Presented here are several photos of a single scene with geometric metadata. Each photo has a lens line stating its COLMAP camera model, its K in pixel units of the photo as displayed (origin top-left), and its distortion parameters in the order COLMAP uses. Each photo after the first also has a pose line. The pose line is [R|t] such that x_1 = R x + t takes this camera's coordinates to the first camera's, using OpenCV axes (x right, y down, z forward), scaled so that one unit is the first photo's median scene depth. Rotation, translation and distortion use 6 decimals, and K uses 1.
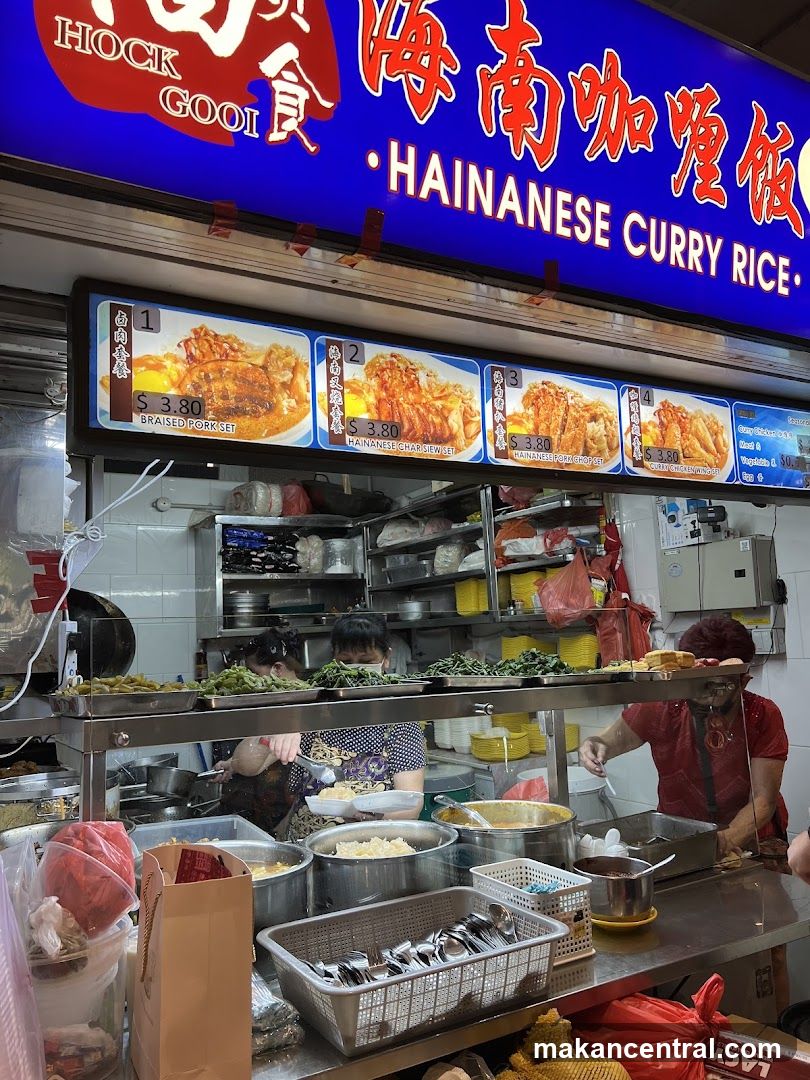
lens RADIAL K [[818.0, 0, 405.0], [0, 818.0, 540.0], [0, 0, 1]] dist [0.077515, -0.086484]
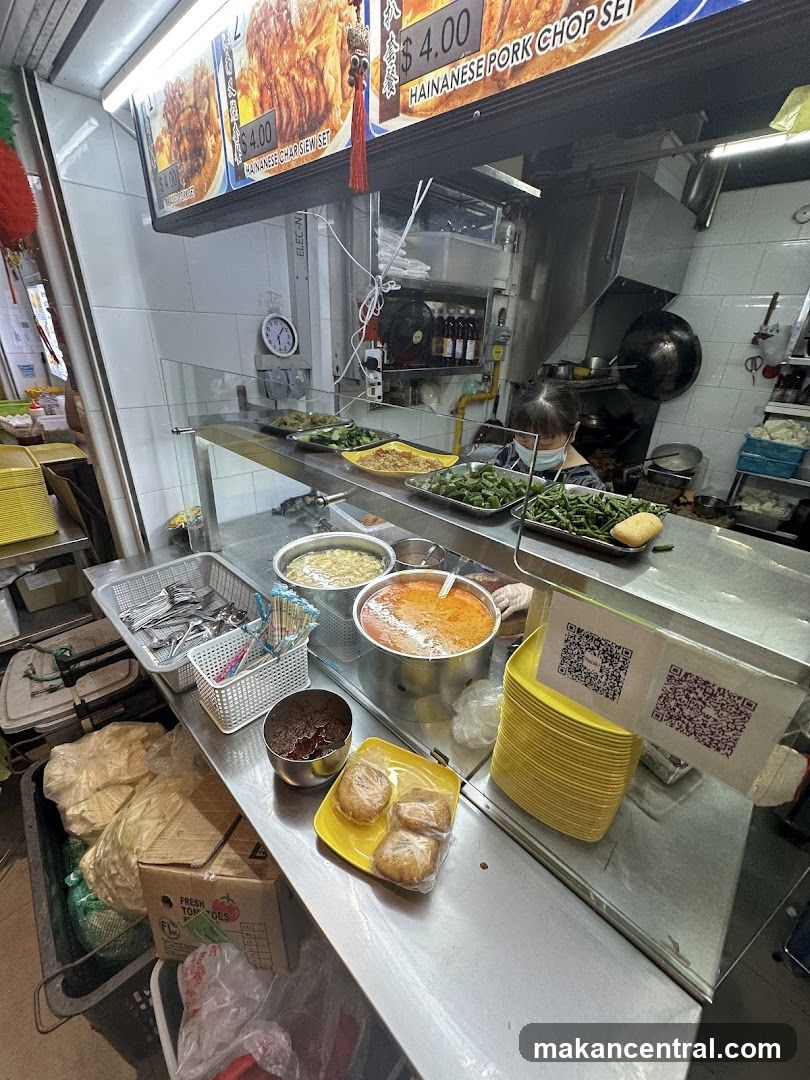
lens RADIAL K [[425.9, 0, 410.3], [0, 425.9, 537.3], [0, 0, 1]] dist [-0.005390, -0.000438]
pose [[0.277251, 0.467482, -0.839400, 0.568955], [0.064618, 0.862599, 0.501745, 0.006087], [0.958622, -0.193350, 0.208949, 1.003836]]
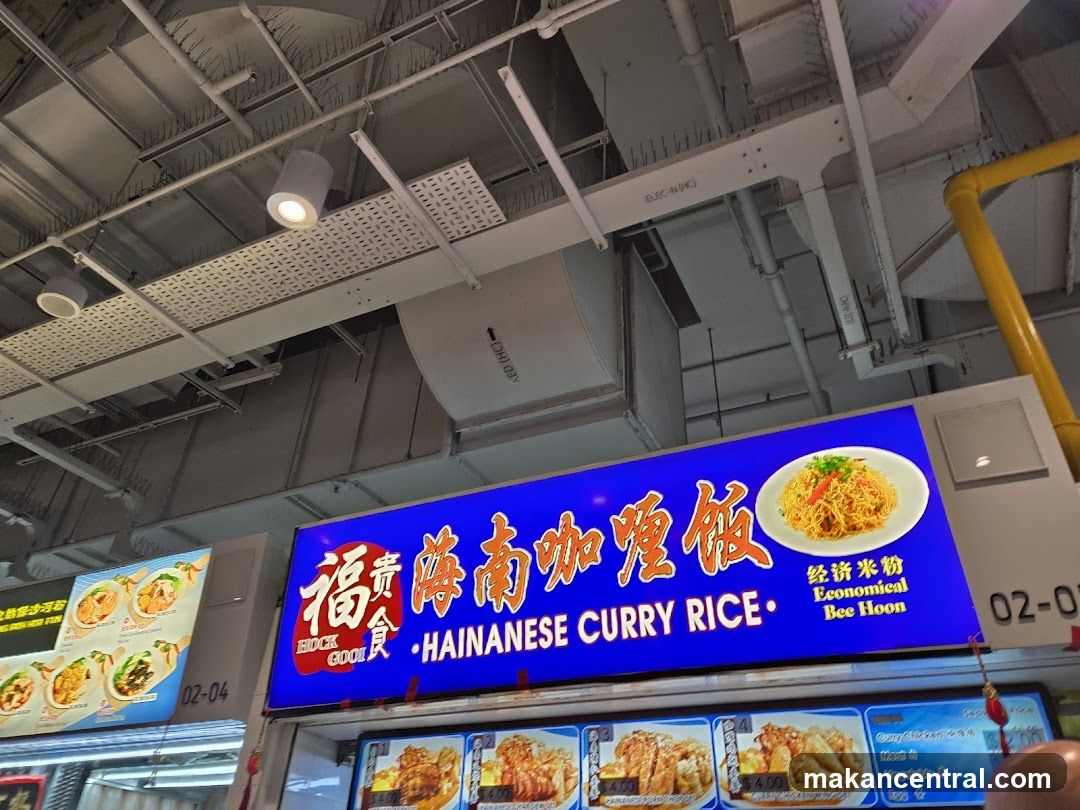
lens RADIAL K [[782.2, 0, 538.2], [0, 782.2, 373.1], [0, 0, 1]] dist [0.071443, -0.062427]
pose [[0.556260, -0.437957, -0.706235, 1.400841], [0.041974, 0.863576, -0.502469, -0.071988], [0.829948, 0.249859, 0.498756, 0.148843]]
